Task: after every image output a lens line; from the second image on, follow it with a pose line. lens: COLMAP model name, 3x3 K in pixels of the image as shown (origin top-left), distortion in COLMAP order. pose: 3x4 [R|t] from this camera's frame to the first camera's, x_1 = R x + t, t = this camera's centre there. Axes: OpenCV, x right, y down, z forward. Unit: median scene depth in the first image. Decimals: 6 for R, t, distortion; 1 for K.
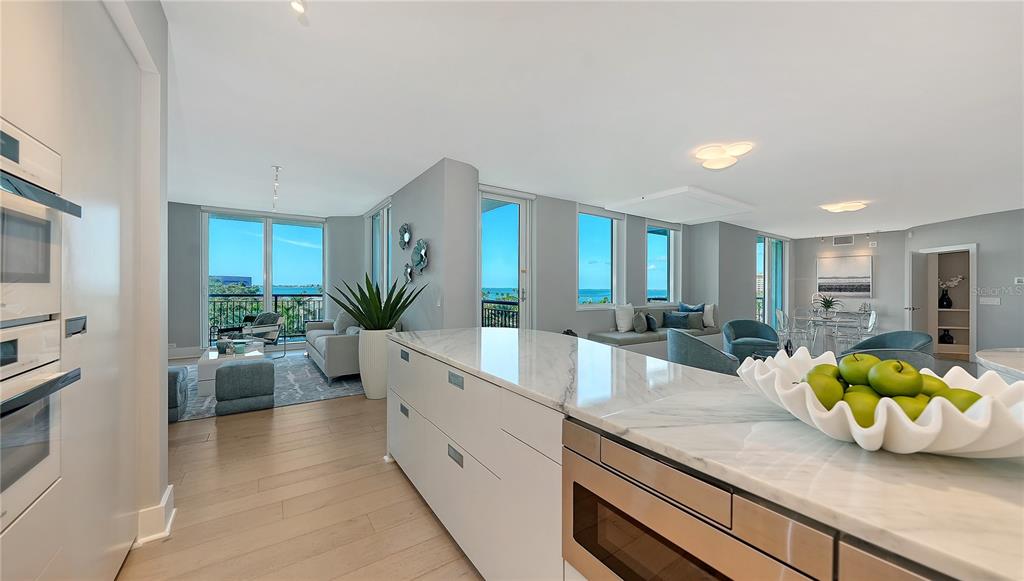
lens RADIAL K [[356.4, 0, 512.0], [0, 356.4, 290.5], [0, 0, 1]] dist [-0.001400, -0.000176]
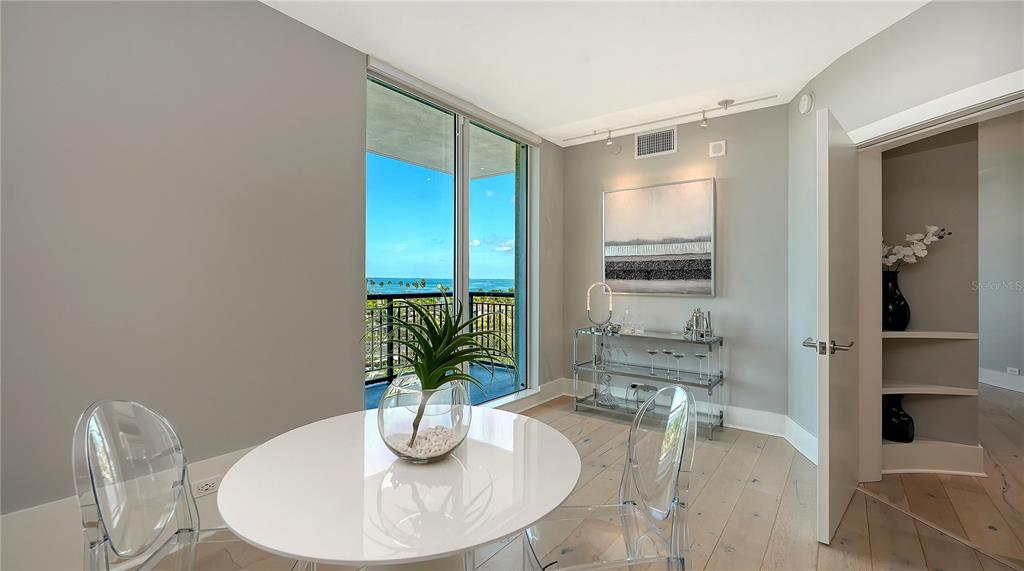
lens RADIAL K [[416.1, 0, 512.0], [0, 416.1, 285.5], [0, 0, 1]] dist [0.000516, 0.000099]
pose [[0.955472, -0.006132, 0.295017, 0.765259], [0.002954, 0.999933, 0.011216, 0.005326], [-0.295066, -0.009845, 0.955426, 0.728093]]
